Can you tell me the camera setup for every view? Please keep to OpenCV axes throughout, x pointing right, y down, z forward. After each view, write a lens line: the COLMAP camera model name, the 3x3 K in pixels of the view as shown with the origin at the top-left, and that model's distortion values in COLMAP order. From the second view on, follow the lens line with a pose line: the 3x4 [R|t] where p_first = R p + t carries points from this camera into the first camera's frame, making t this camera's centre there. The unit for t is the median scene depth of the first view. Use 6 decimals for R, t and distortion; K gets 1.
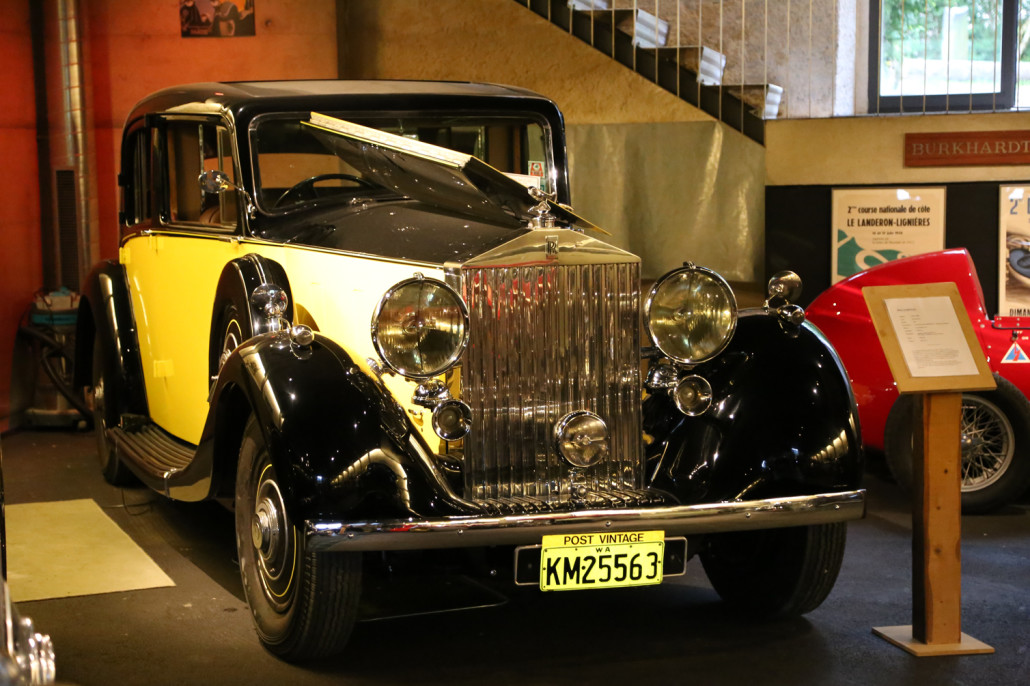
lens RADIAL K [[2383.6, 0, 515.0], [0, 2383.6, 343.0], [0, 0, 1]] dist [0.014122, 0.058223]
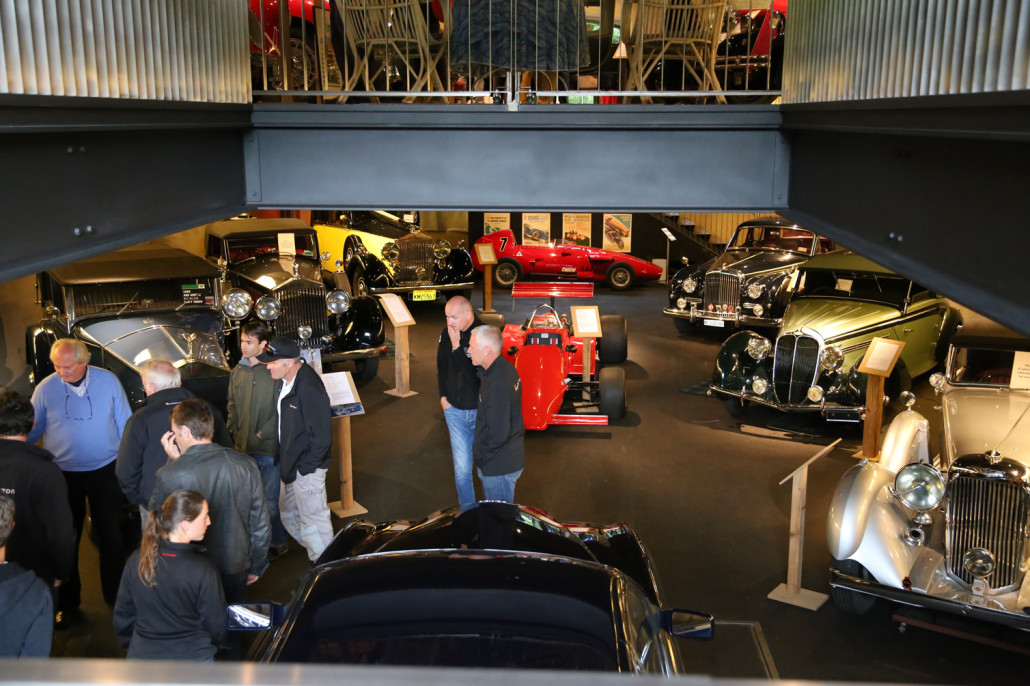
lens RADIAL K [[1116.6, 0, 515.0], [0, 1116.6, 343.0], [0, 0, 1]] dist [0.003910, 0.000287]
pose [[0.995306, -0.002853, 0.096738, -0.004040], [-0.007264, 0.994544, 0.104065, -0.064412], [-0.096507, -0.104279, 0.989855, -1.493547]]
